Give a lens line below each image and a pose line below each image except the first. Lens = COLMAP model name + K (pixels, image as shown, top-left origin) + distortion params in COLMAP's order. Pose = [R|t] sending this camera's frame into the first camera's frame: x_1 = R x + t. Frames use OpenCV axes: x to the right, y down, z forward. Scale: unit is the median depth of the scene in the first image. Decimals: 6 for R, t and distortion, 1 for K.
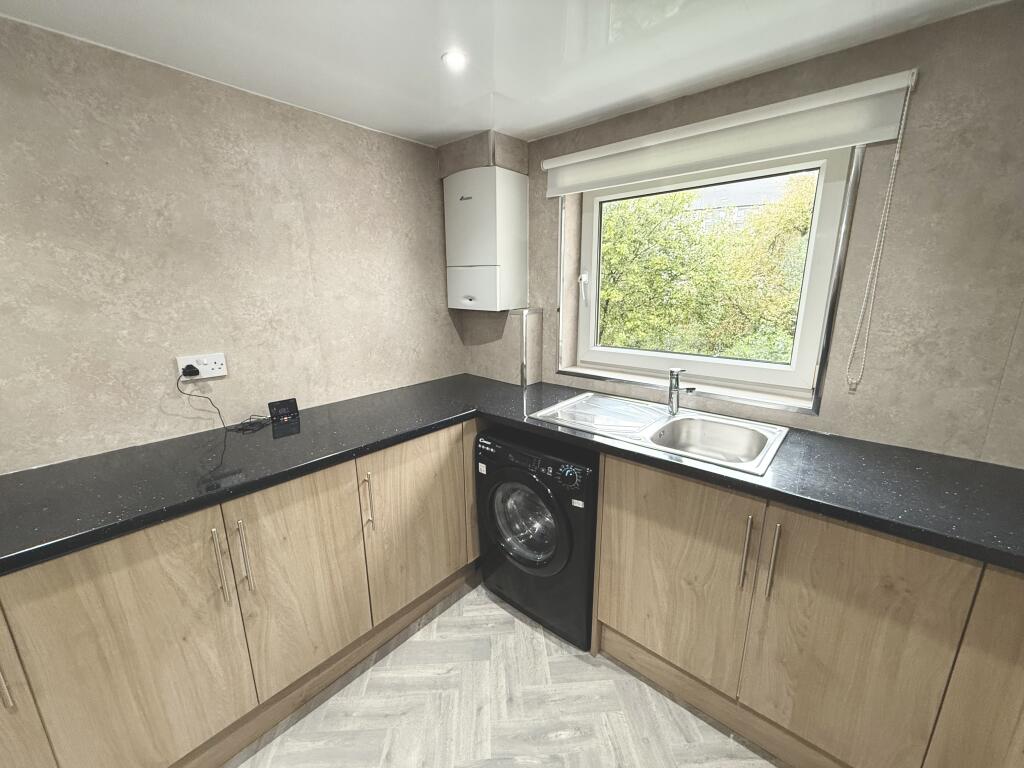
lens RADIAL K [[410.5, 0, 512.0], [0, 410.5, 384.0], [0, 0, 1]] dist [0.001802, -0.000332]
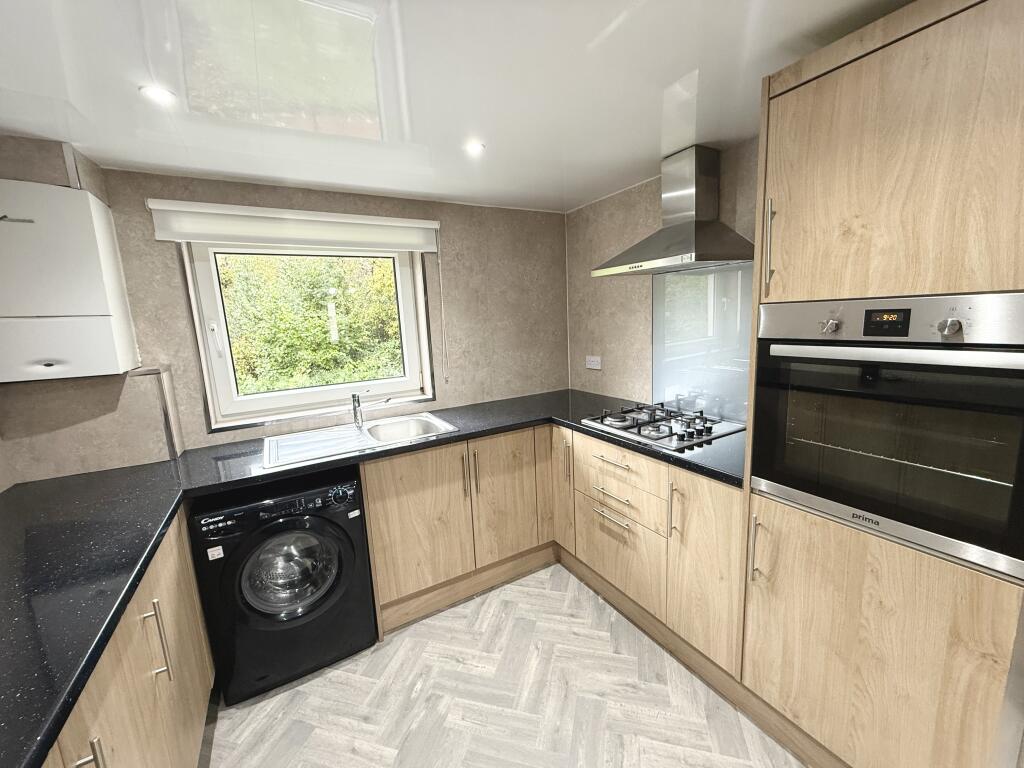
lens RADIAL K [[410.5, 0, 512.0], [0, 410.5, 384.0], [0, 0, 1]] dist [0.001802, -0.000332]
pose [[0.317065, -0.159754, 0.934852, -0.698067], [0.267769, 0.960687, 0.073352, -0.026902], [-0.909818, 0.227067, 0.347377, 0.099906]]
